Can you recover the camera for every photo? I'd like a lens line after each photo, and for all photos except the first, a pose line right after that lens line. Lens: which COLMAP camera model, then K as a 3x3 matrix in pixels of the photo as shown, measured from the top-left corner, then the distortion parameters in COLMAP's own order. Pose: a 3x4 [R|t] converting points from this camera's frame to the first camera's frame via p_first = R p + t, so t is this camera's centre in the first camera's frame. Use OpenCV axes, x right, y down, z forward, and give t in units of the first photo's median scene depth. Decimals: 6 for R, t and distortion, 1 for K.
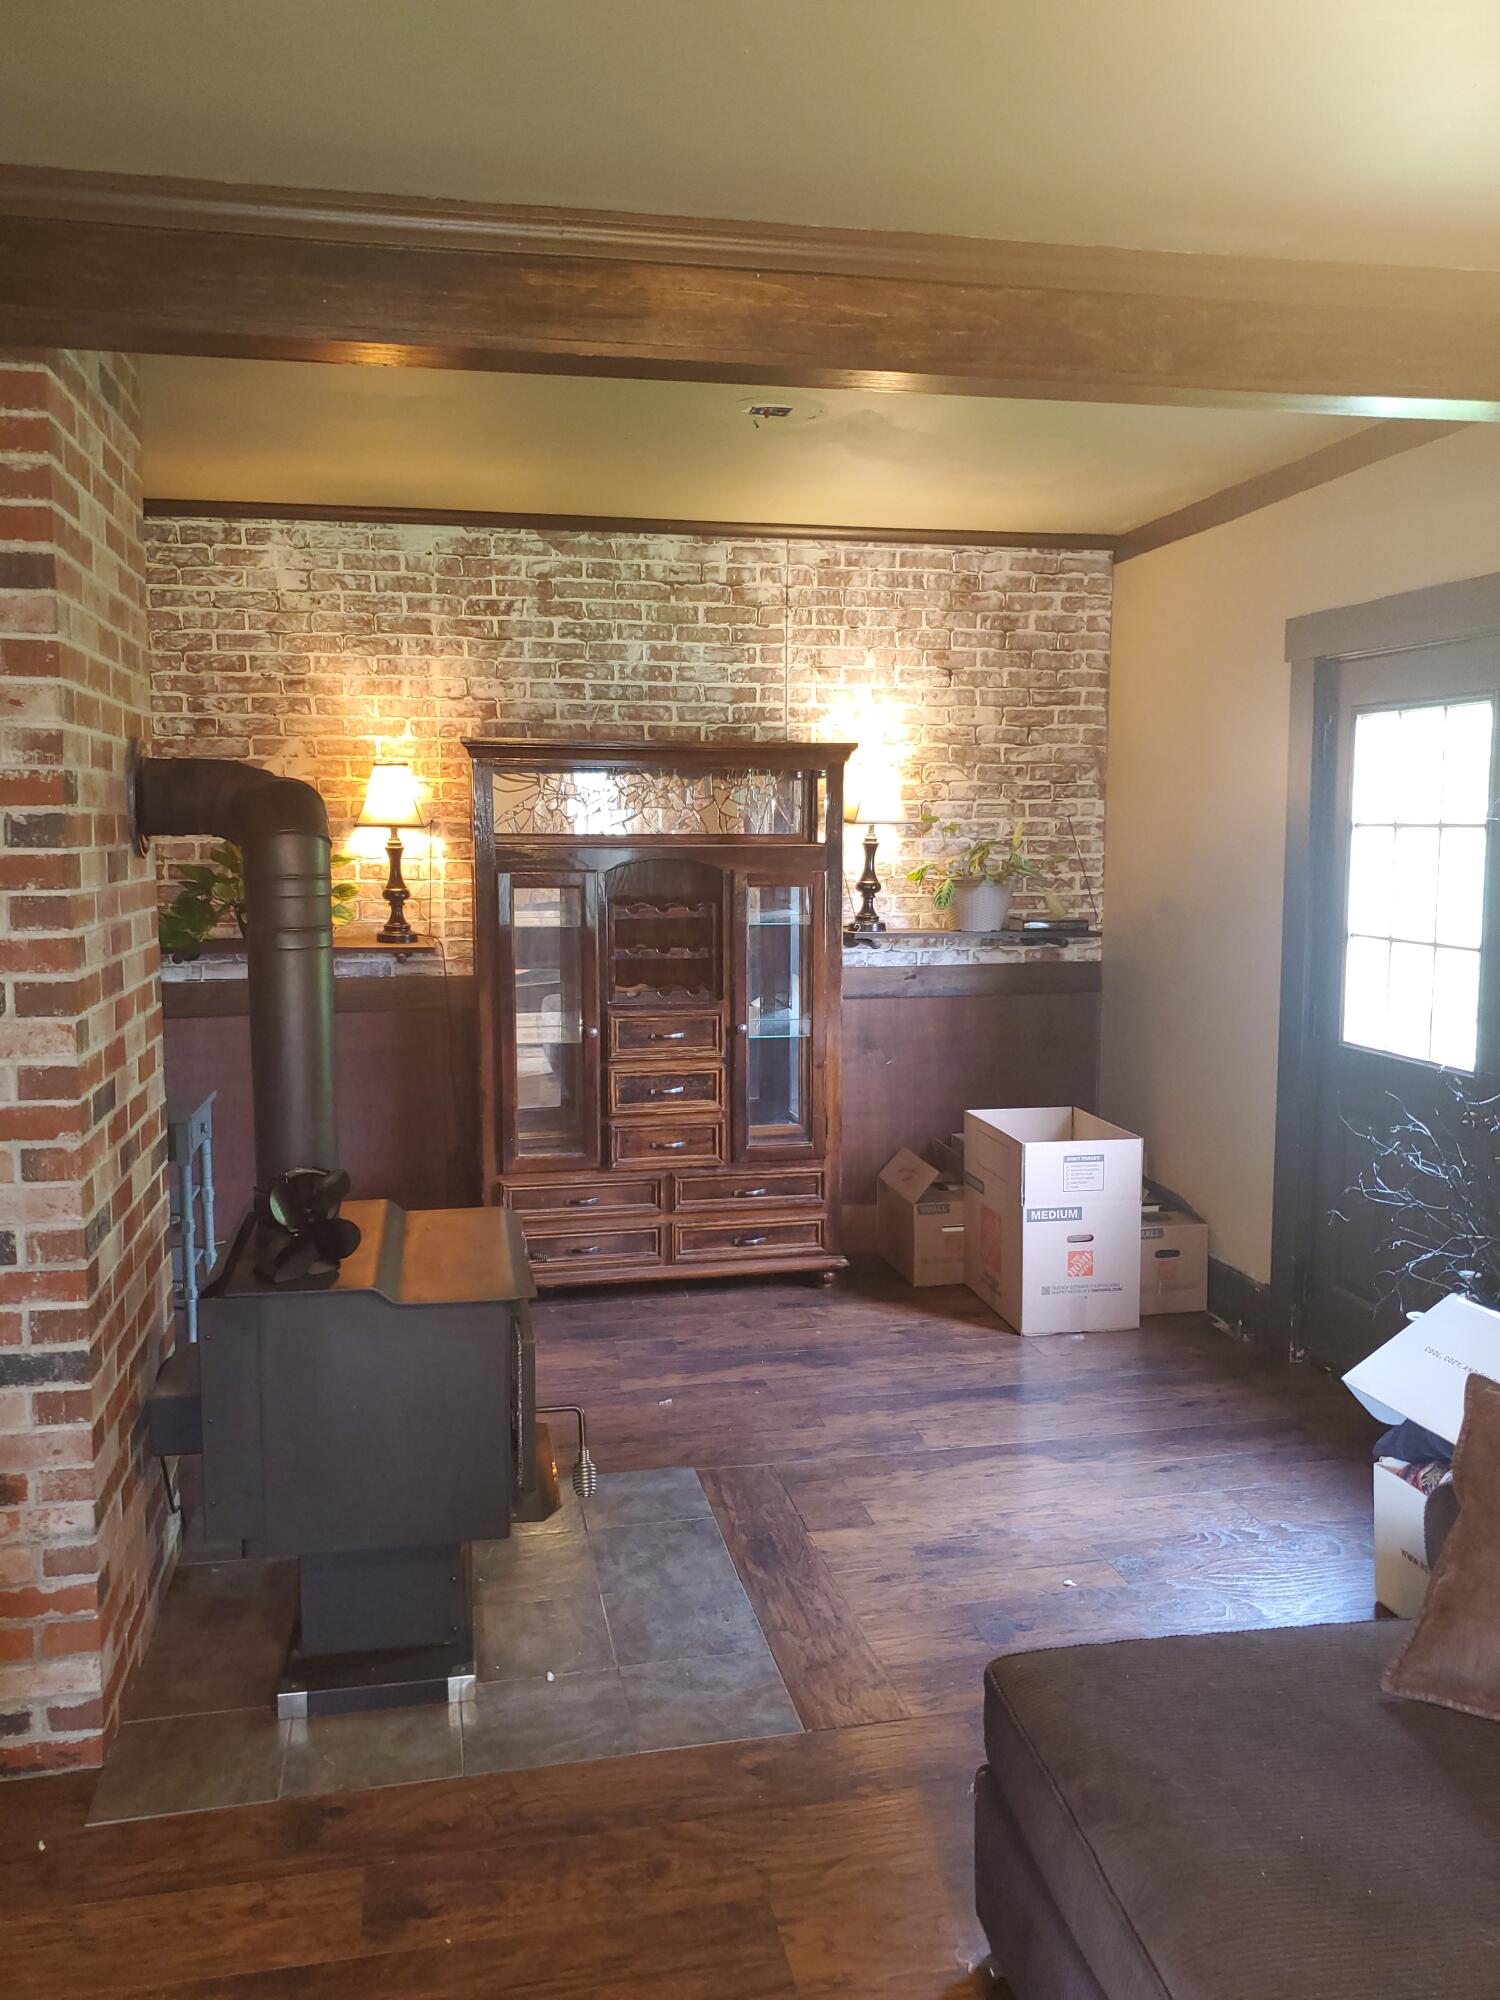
lens RADIAL K [[1584.6, 0, 762.8], [0, 1584.6, 980.5], [0, 0, 1]] dist [0.084399, -0.011058]
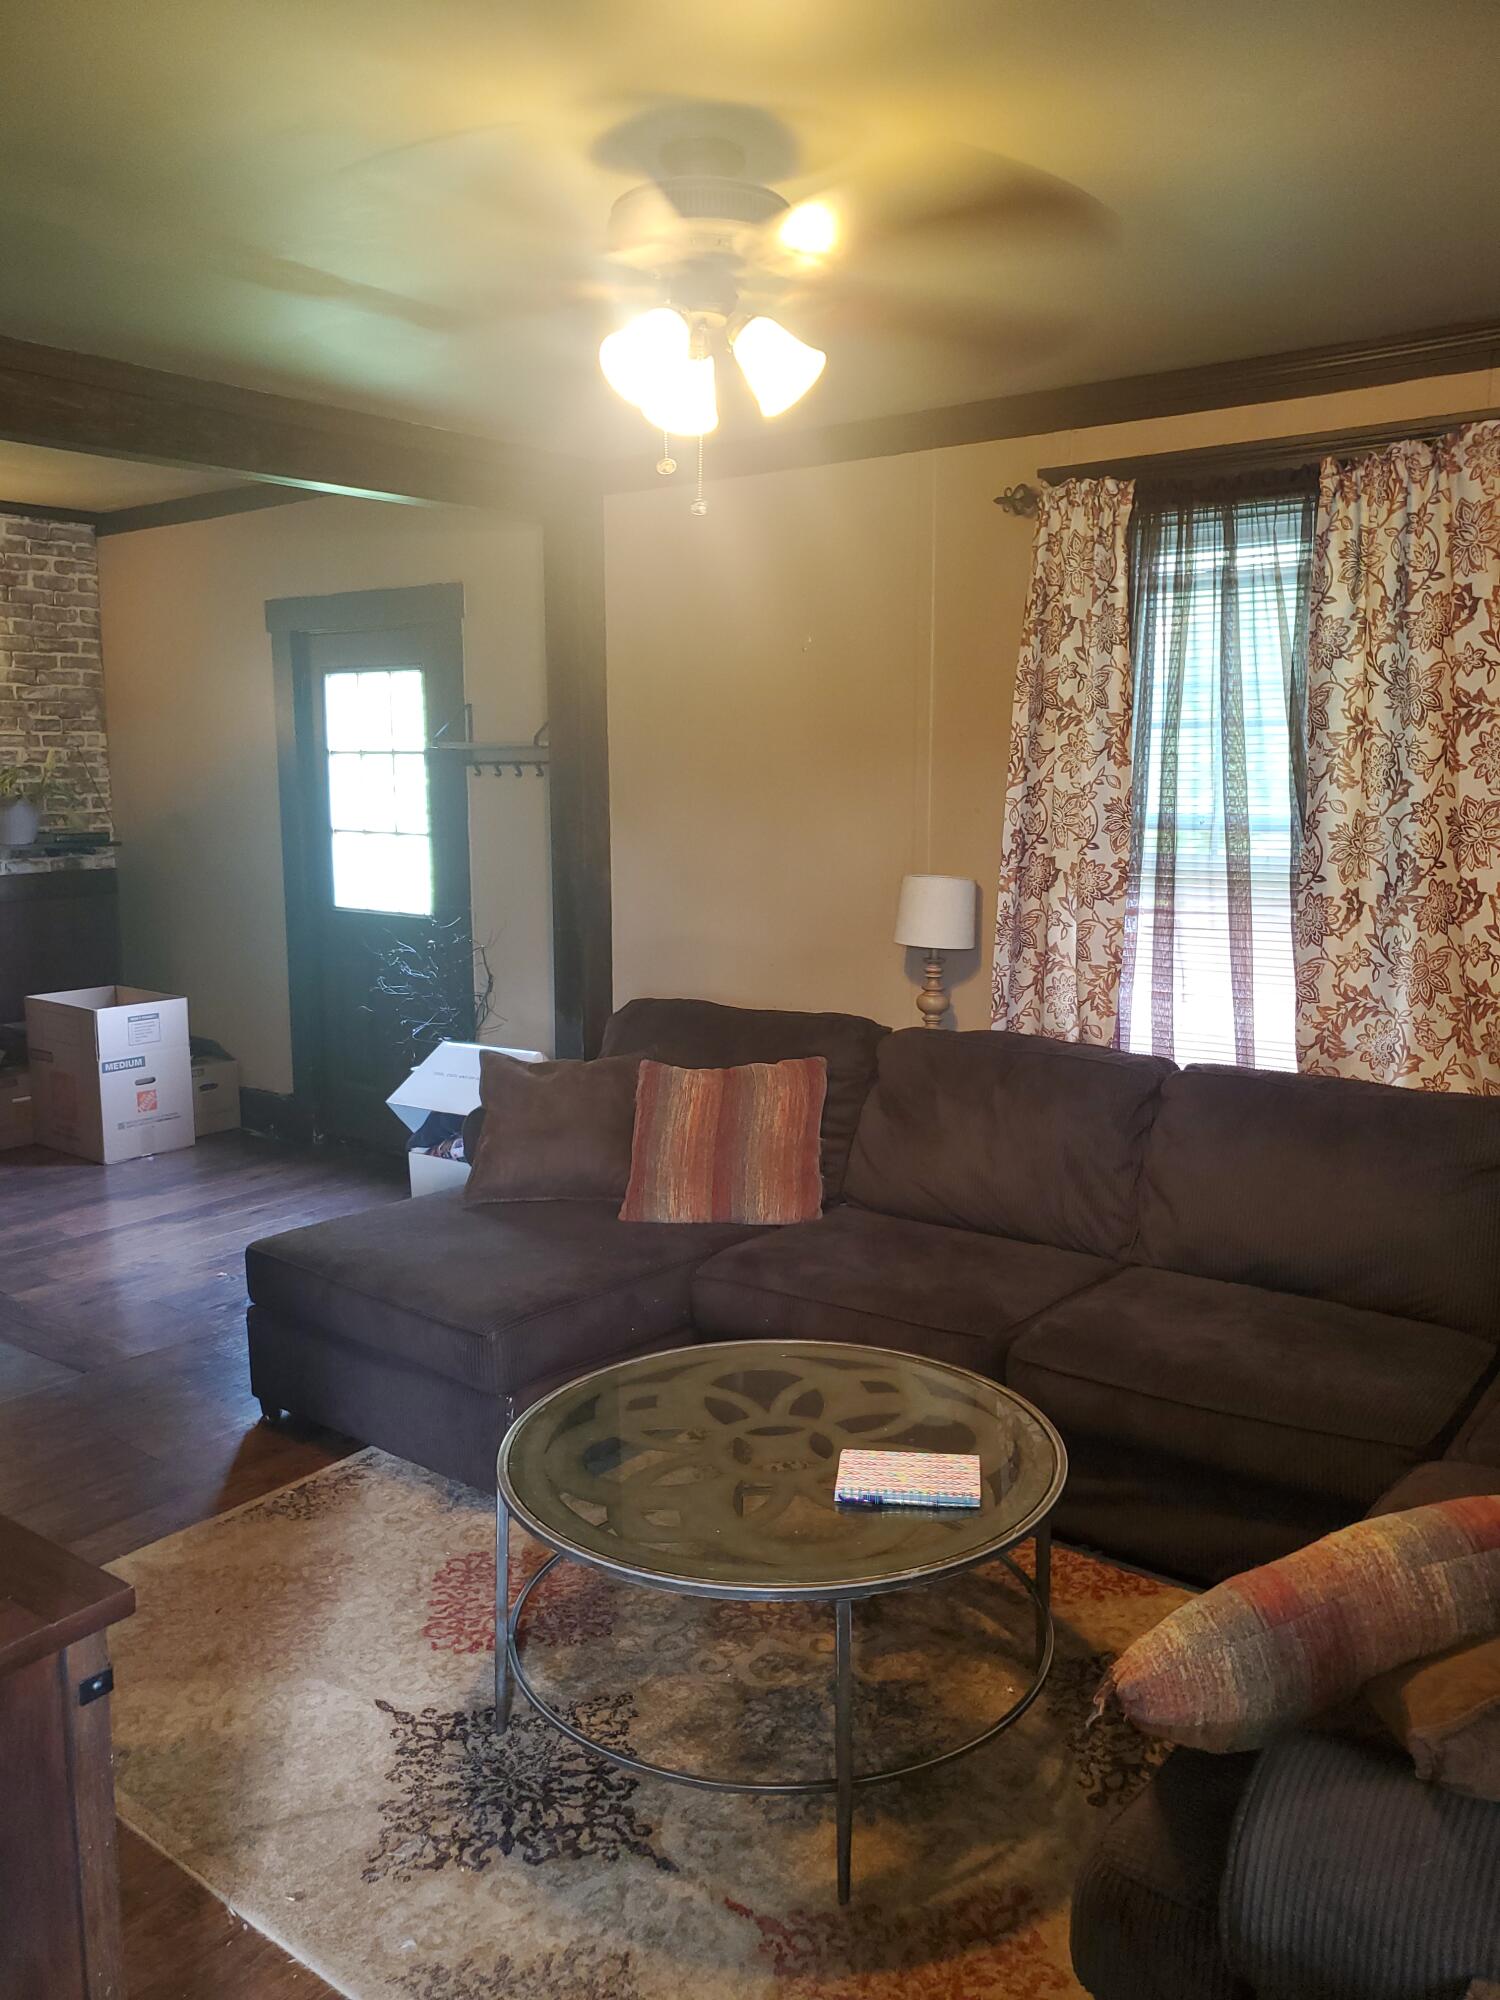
lens RADIAL K [[1584.6, 0, 744.7], [0, 1584.6, 993.8], [0, 0, 1]] dist [0.084399, -0.011058]
pose [[0.772160, -0.101457, 0.627277, -0.201605], [0.073208, 0.994802, 0.070784, 0.033215], [-0.631197, -0.008735, 0.775573, -0.259408]]
